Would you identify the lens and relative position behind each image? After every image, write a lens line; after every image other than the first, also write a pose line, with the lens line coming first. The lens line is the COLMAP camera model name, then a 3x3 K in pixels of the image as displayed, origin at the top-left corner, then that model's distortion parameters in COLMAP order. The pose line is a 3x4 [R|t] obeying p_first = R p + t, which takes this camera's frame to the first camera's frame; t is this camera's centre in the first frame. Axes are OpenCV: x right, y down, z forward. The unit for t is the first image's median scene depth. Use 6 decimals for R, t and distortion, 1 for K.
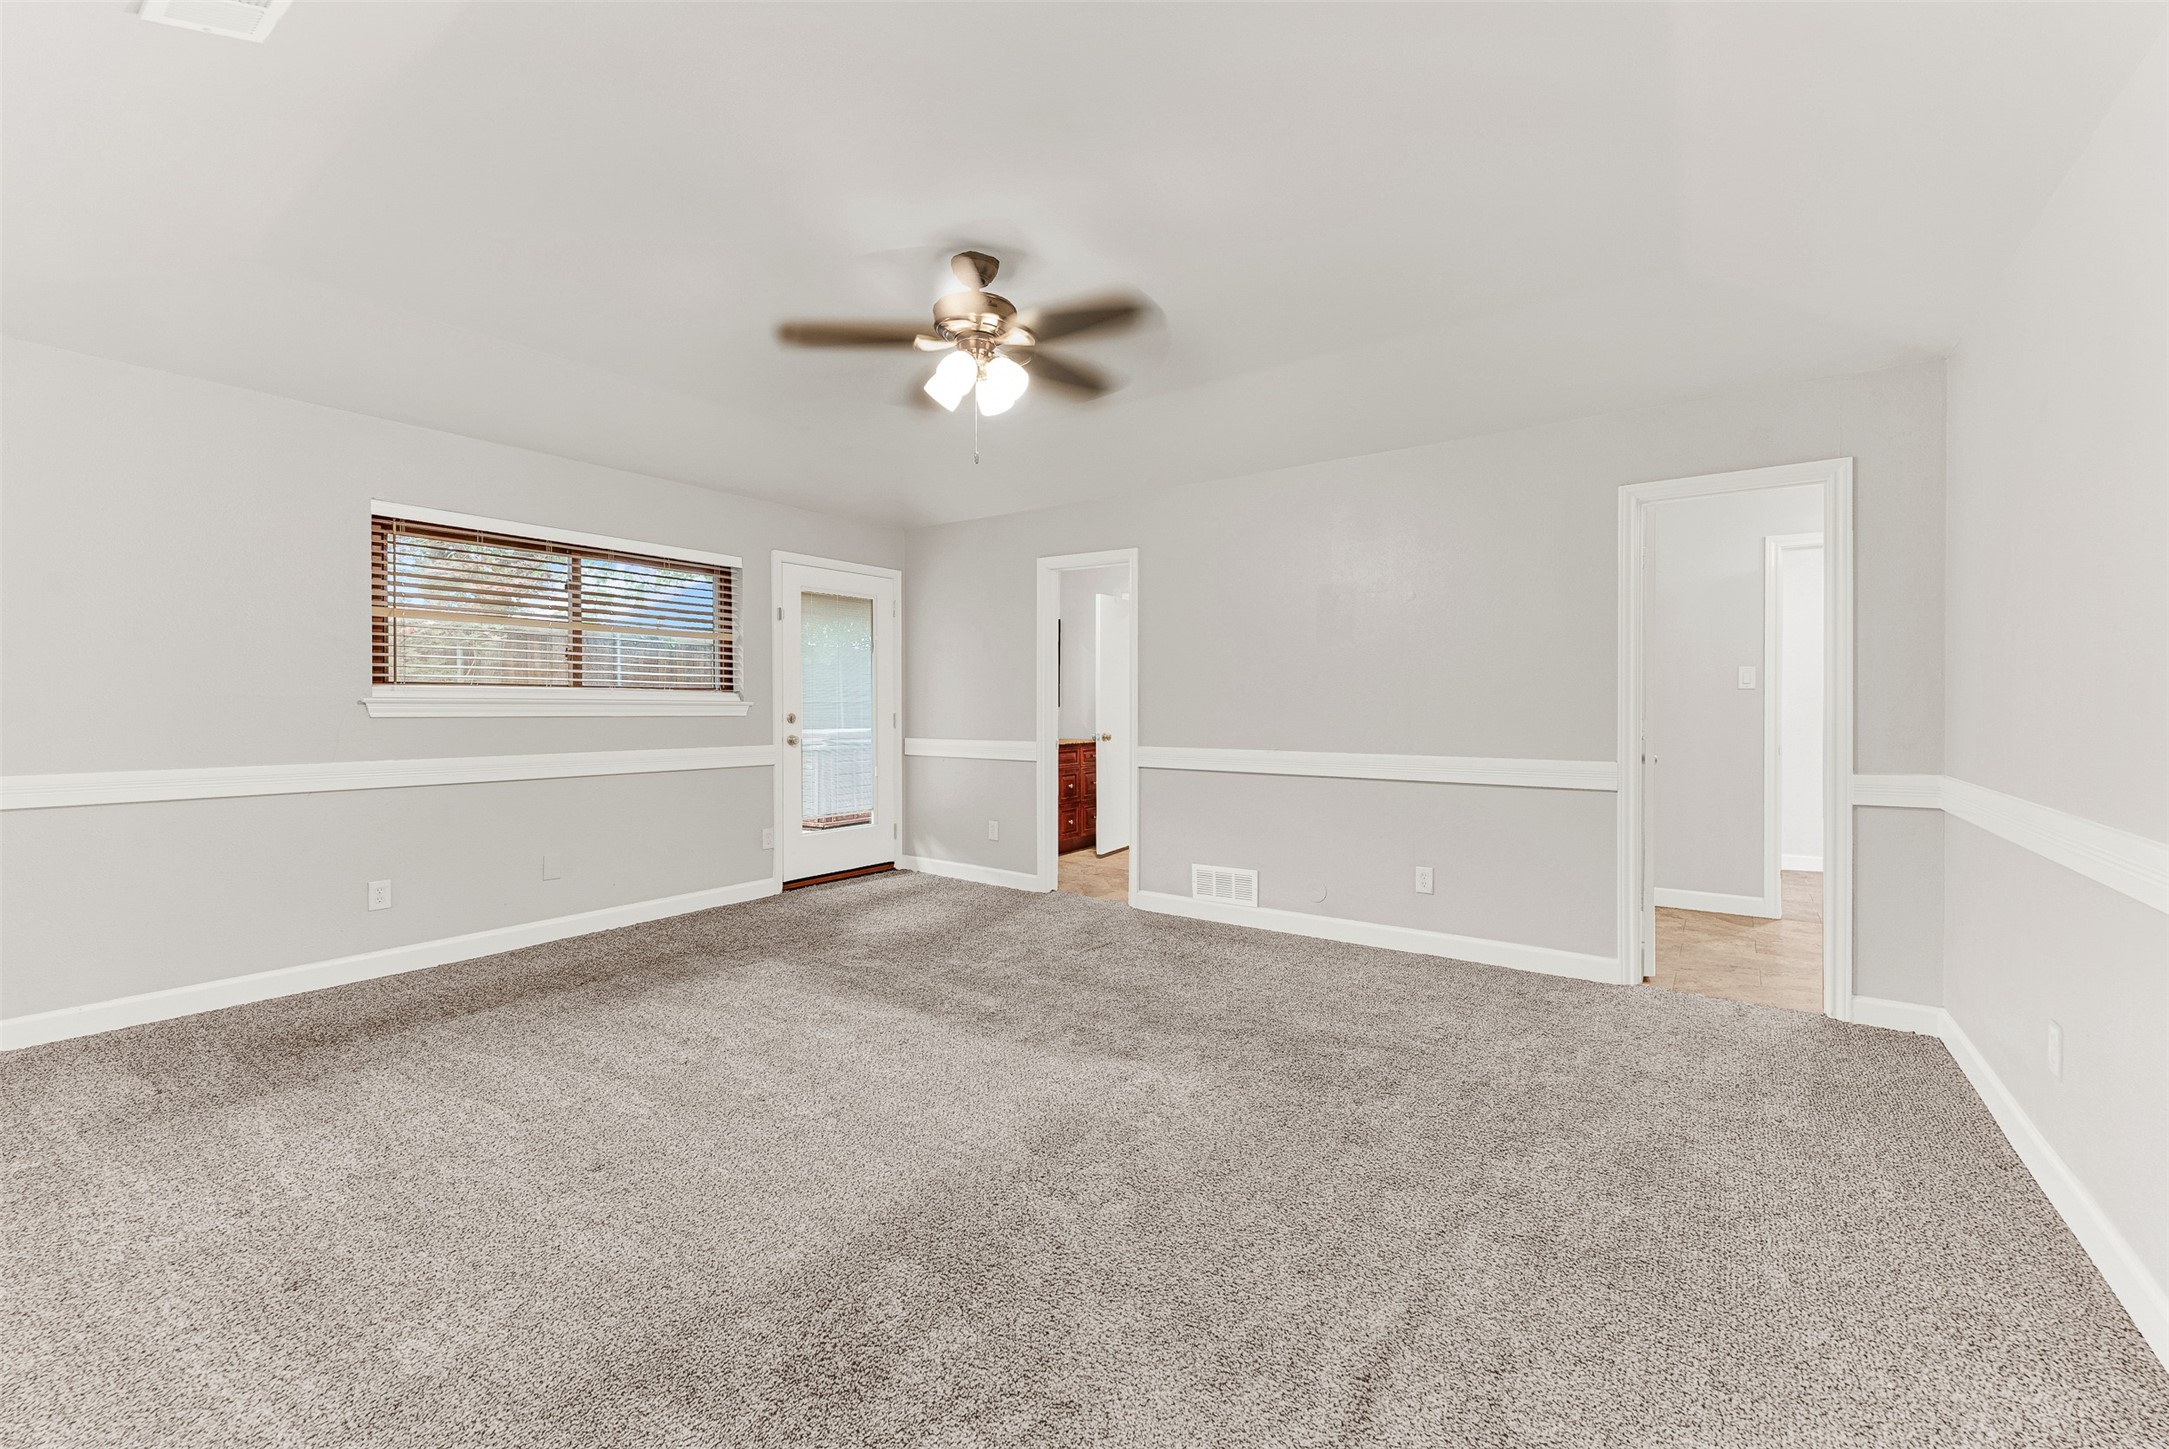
lens RADIAL K [[898.4, 0, 1084.5], [0, 898.4, 724.5], [0, 0, 1]] dist [0.000019, 0.000060]
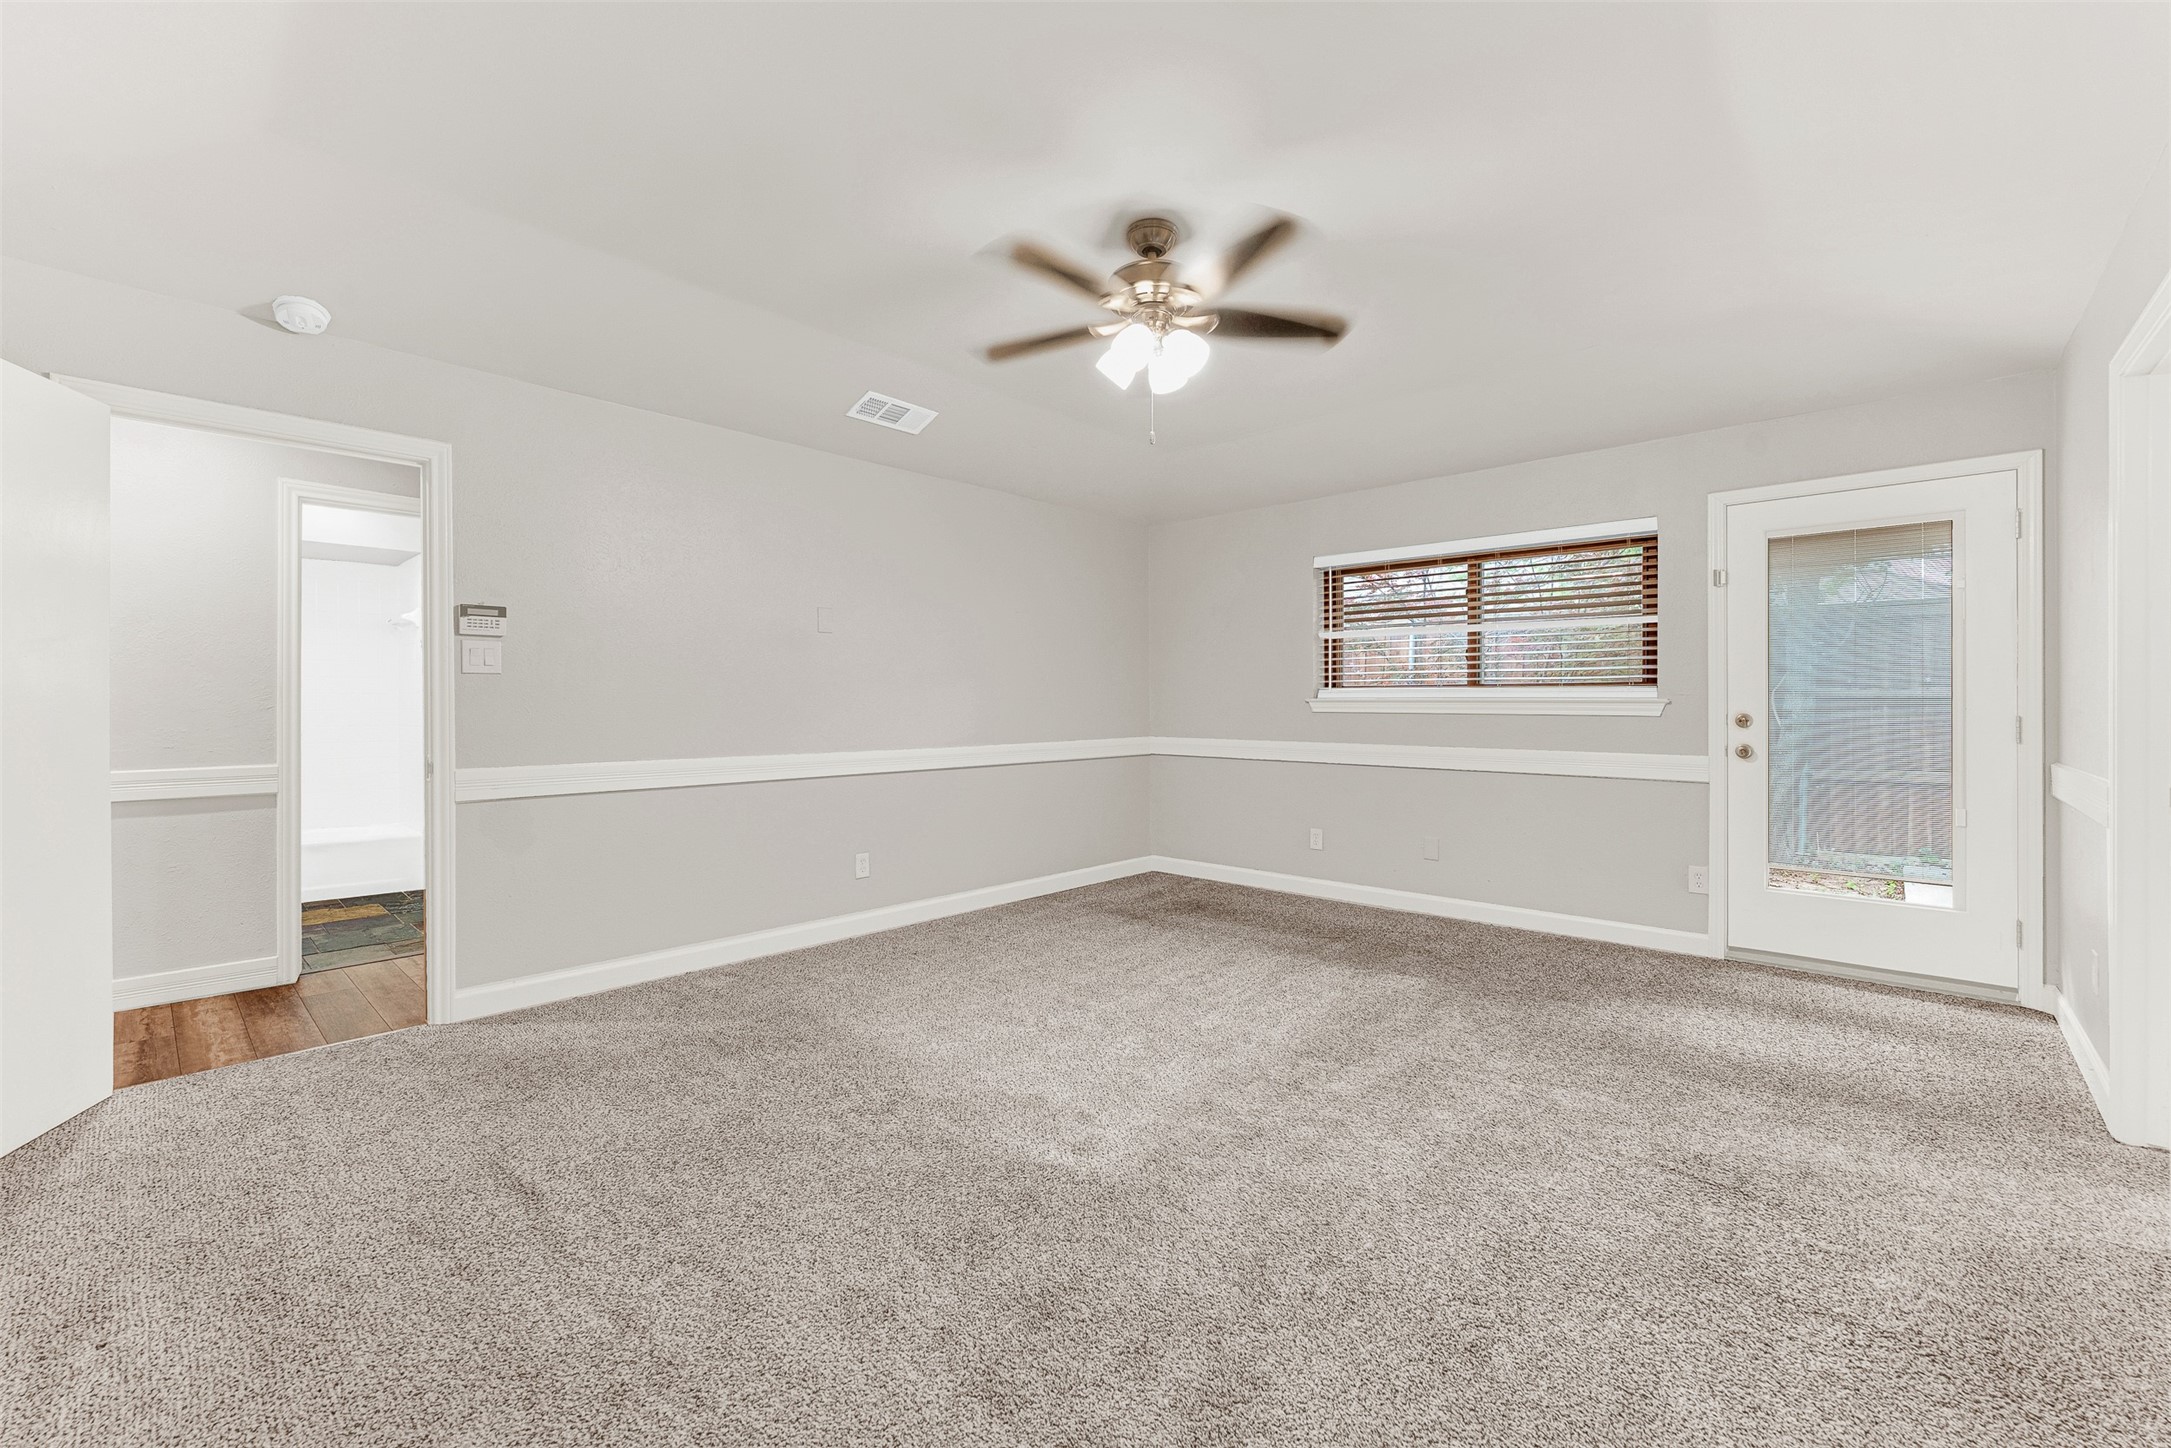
lens RADIAL K [[893.0, 0, 1084.5], [0, 893.0, 674.5], [0, 0, 1]] dist [-0.001182, 0.000117]
pose [[-0.133836, -0.037611, -0.990289, 0.541904], [-0.024128, 0.999107, -0.034686, -0.007139], [0.990710, 0.019251, -0.134624, 0.693251]]
